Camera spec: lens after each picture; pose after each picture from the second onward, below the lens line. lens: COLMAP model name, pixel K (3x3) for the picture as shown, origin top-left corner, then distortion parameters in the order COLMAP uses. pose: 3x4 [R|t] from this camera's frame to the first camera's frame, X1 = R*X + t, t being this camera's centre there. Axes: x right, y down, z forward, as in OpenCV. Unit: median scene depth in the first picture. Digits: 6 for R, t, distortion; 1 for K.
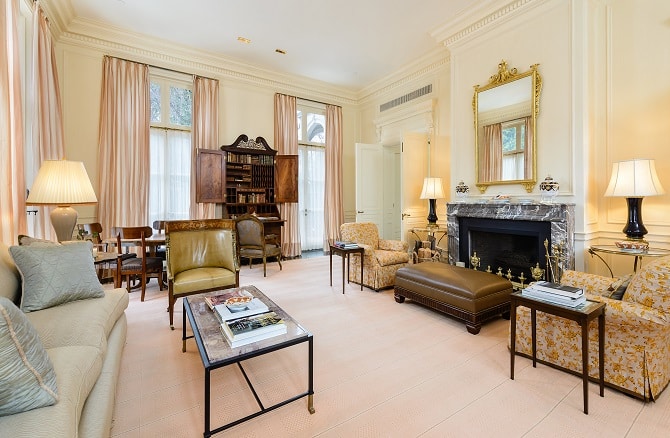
lens RADIAL K [[284.6, 0, 336.0], [0, 284.6, 202.7], [0, 0, 1]] dist [-0.000261, -0.000092]
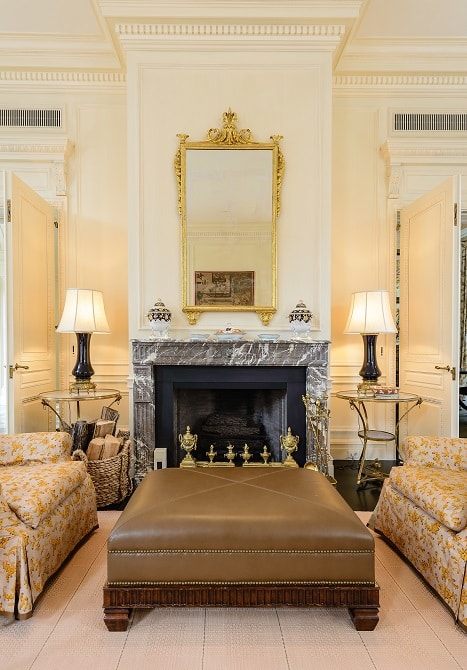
lens RADIAL K [[338.3, 0, 232.5], [0, 338.3, 356.7], [0, 0, 1]] dist [0.001287, 0.000047]
pose [[0.521904, -0.012831, 0.852907, -0.045289], [-0.001743, 0.999869, 0.016108, 0.024394], [-0.853002, -0.009893, 0.521814, 0.601553]]
